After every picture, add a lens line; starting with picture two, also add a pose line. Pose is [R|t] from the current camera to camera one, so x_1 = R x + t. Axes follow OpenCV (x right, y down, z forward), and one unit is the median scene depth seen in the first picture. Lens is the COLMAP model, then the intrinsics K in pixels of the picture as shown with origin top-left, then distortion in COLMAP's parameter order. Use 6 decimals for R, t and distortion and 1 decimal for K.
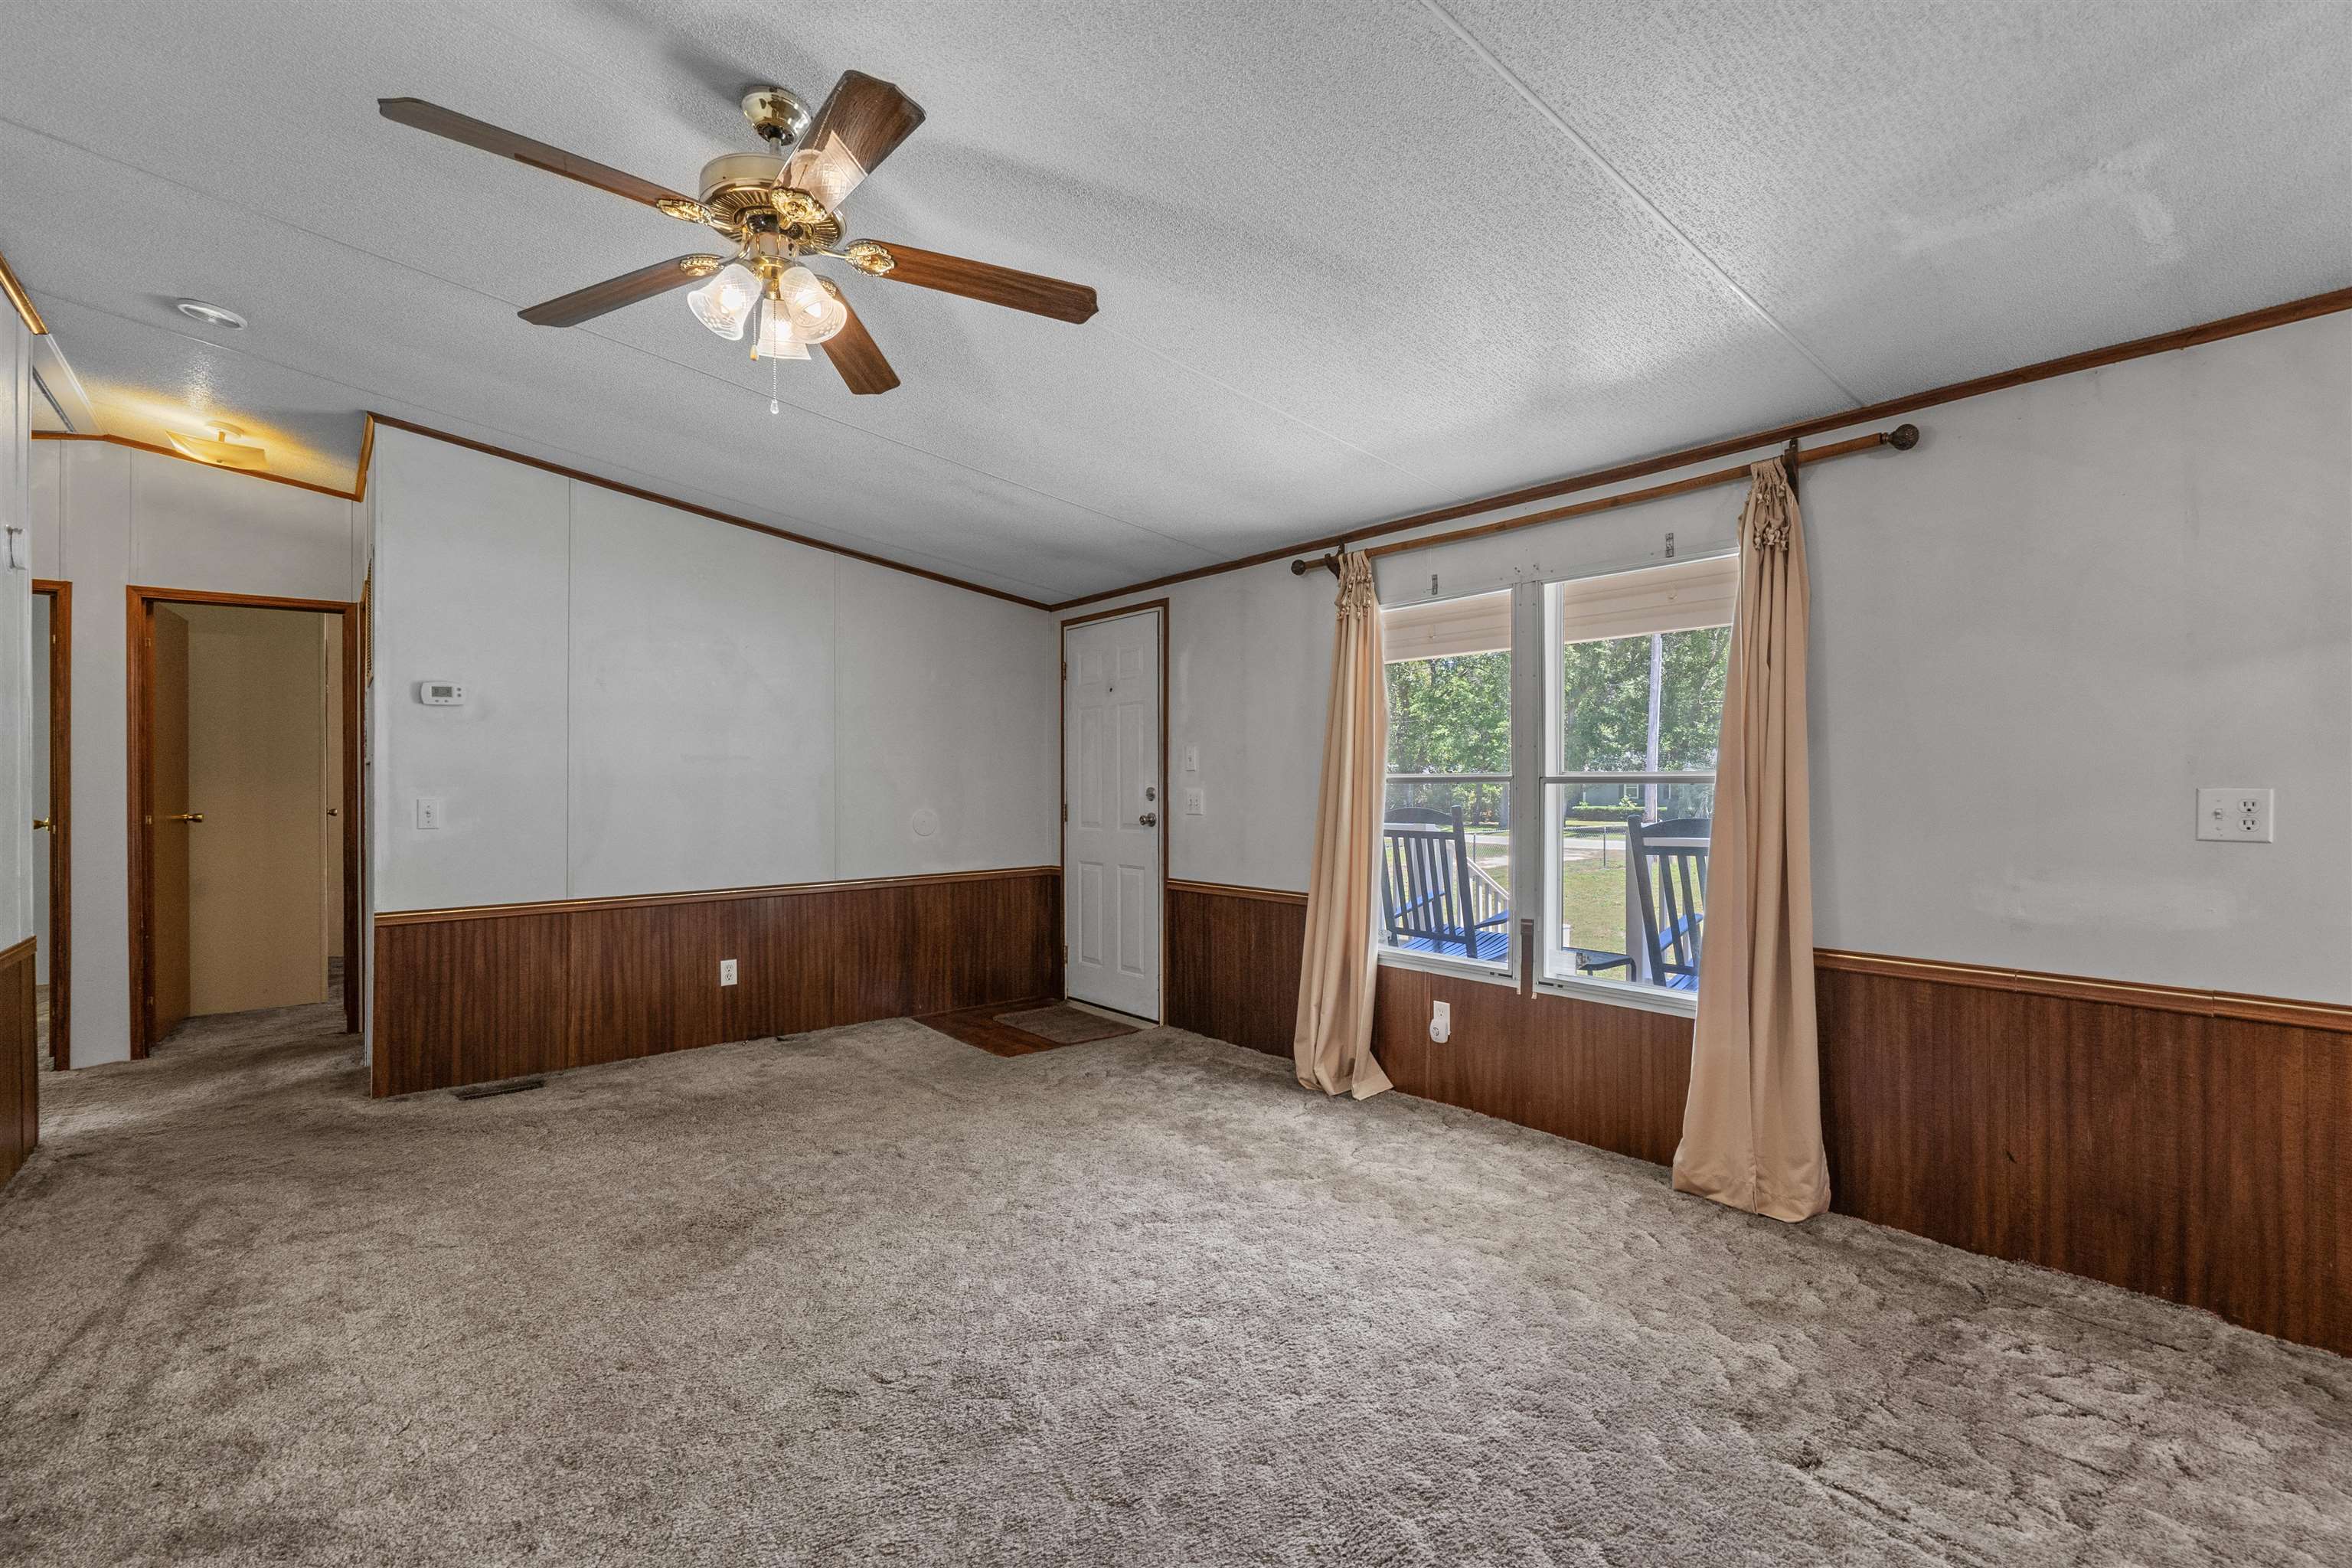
lens RADIAL K [[1030.0, 0, 1184.8], [0, 1030.0, 769.4], [0, 0, 1]] dist [-0.002173, 0.000528]
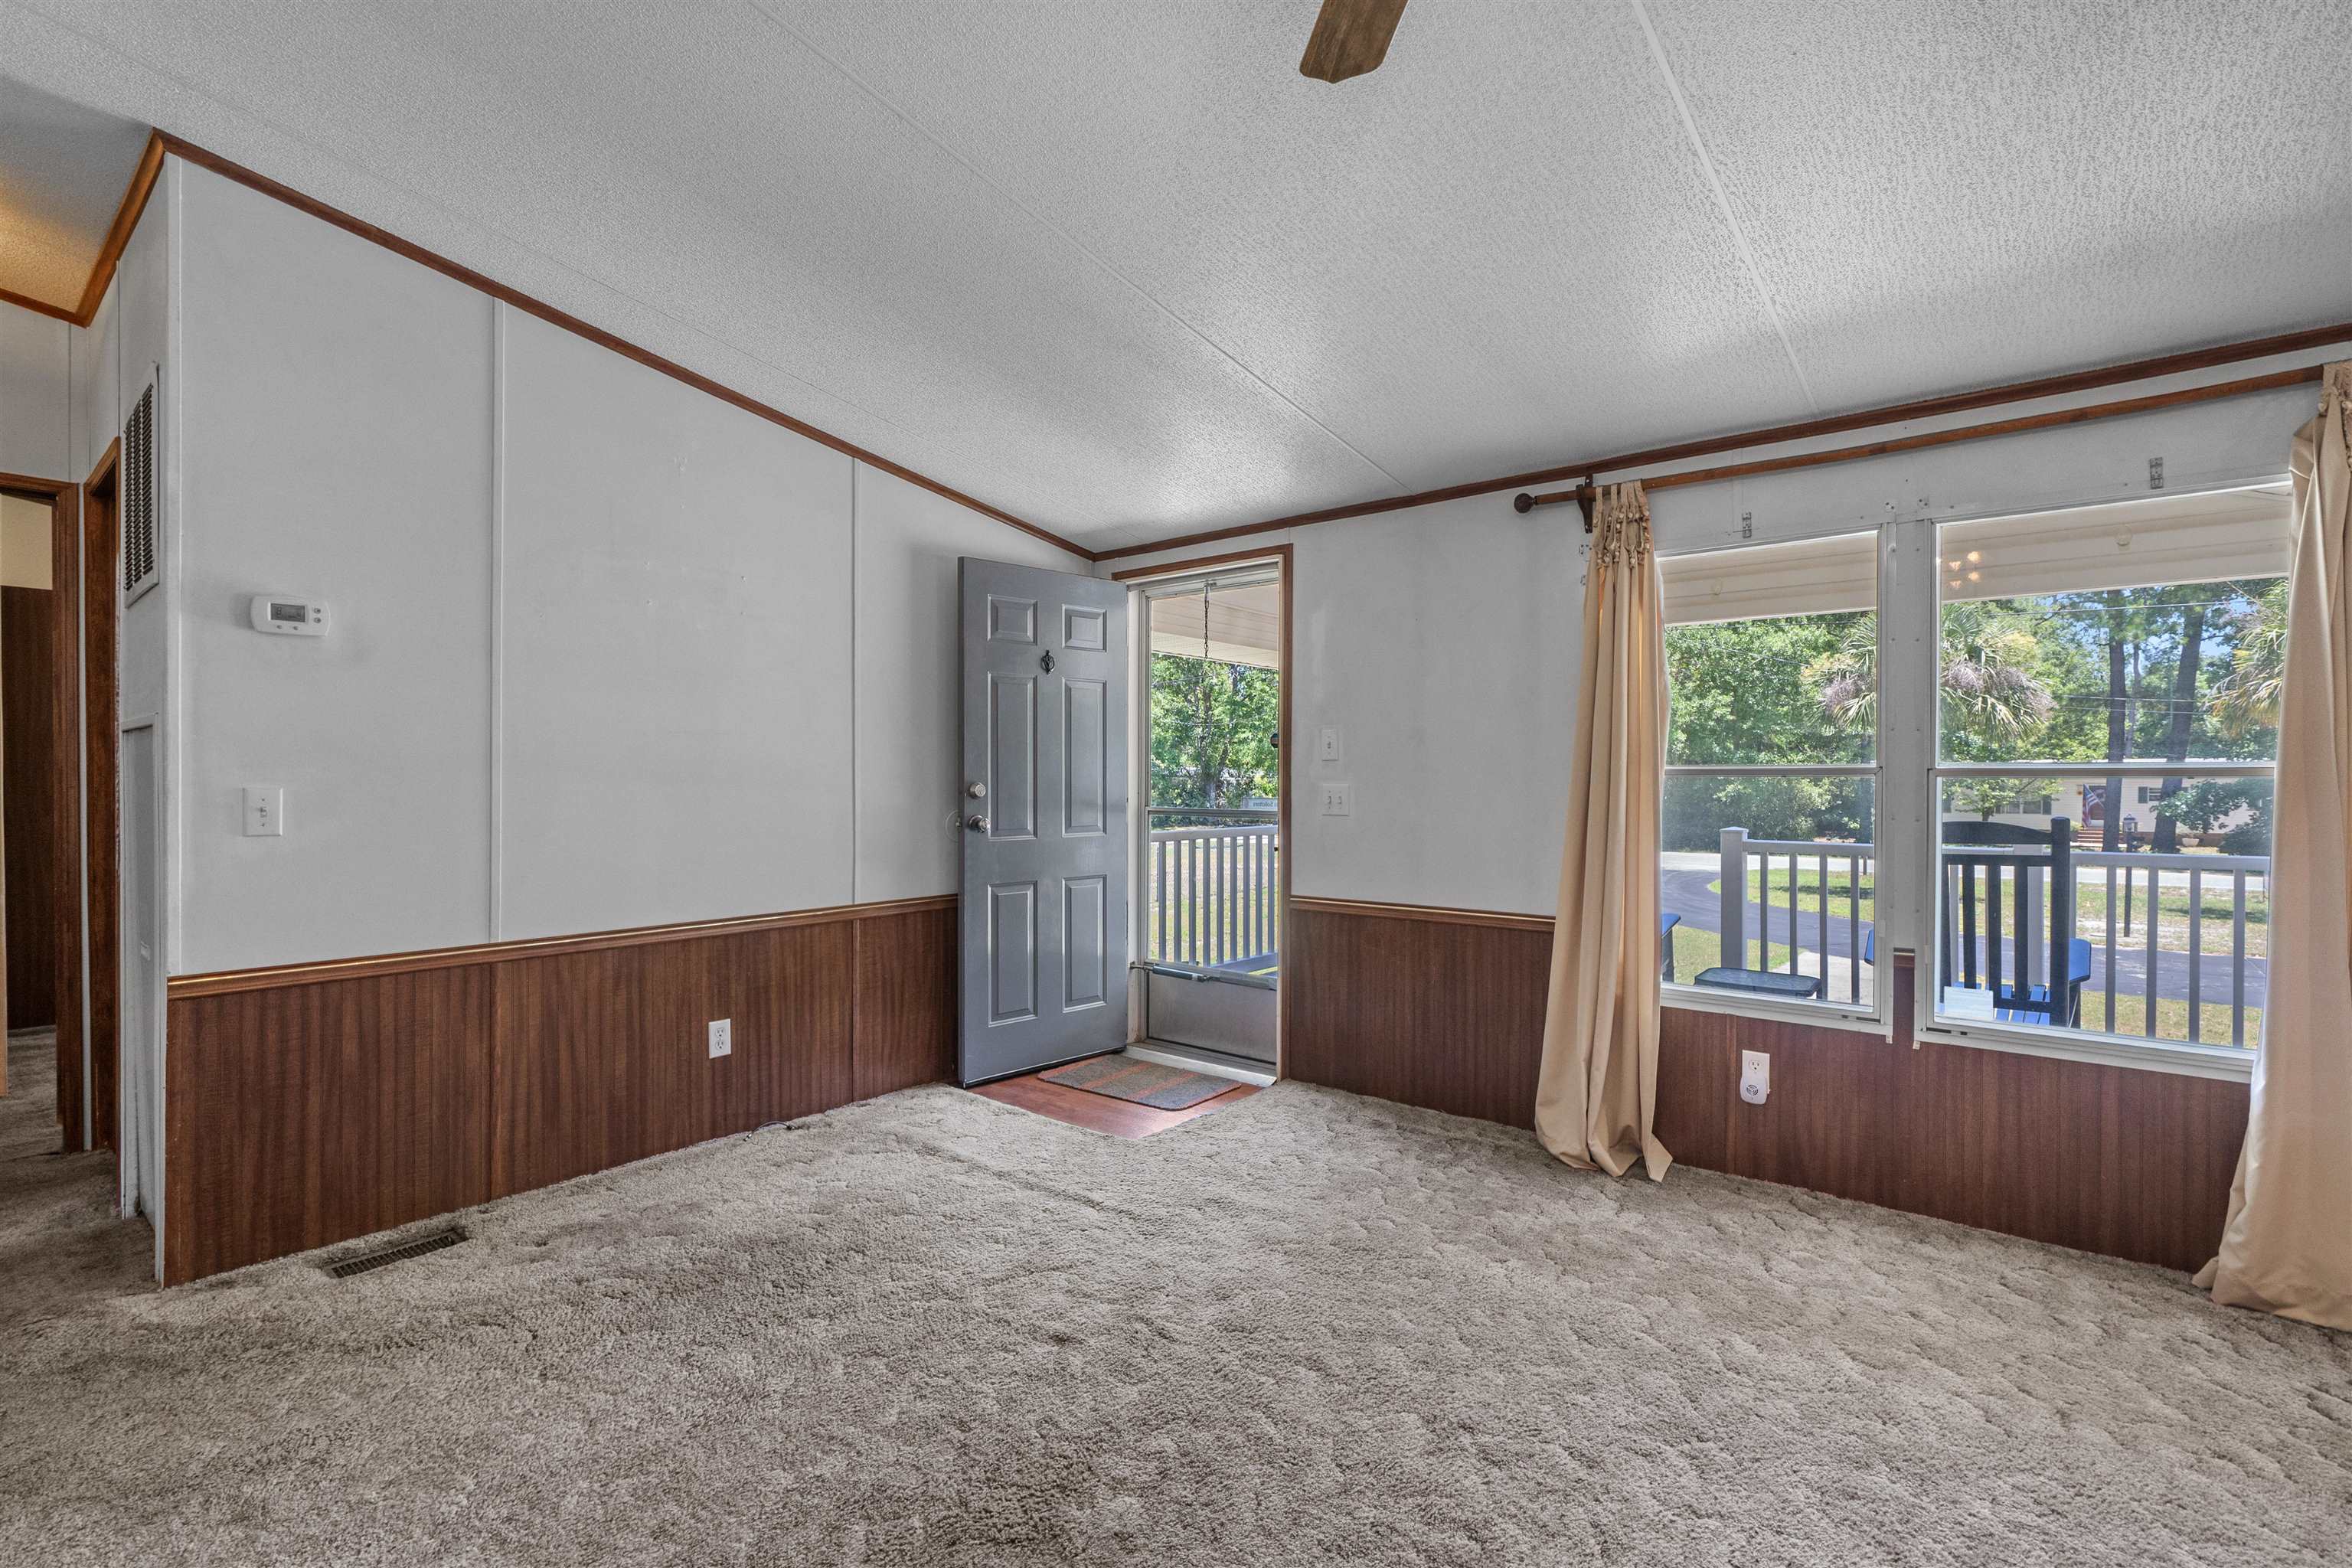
lens RADIAL K [[1027.0, 0, 1176.0], [0, 1027.0, 784.0], [0, 0, 1]] dist [-0.001166, -0.000024]
pose [[0.980491, 0.008061, 0.196397, -0.321588], [-0.010478, 0.999882, 0.011270, 0.014010], [-0.196283, -0.013108, 0.980460, 0.293924]]
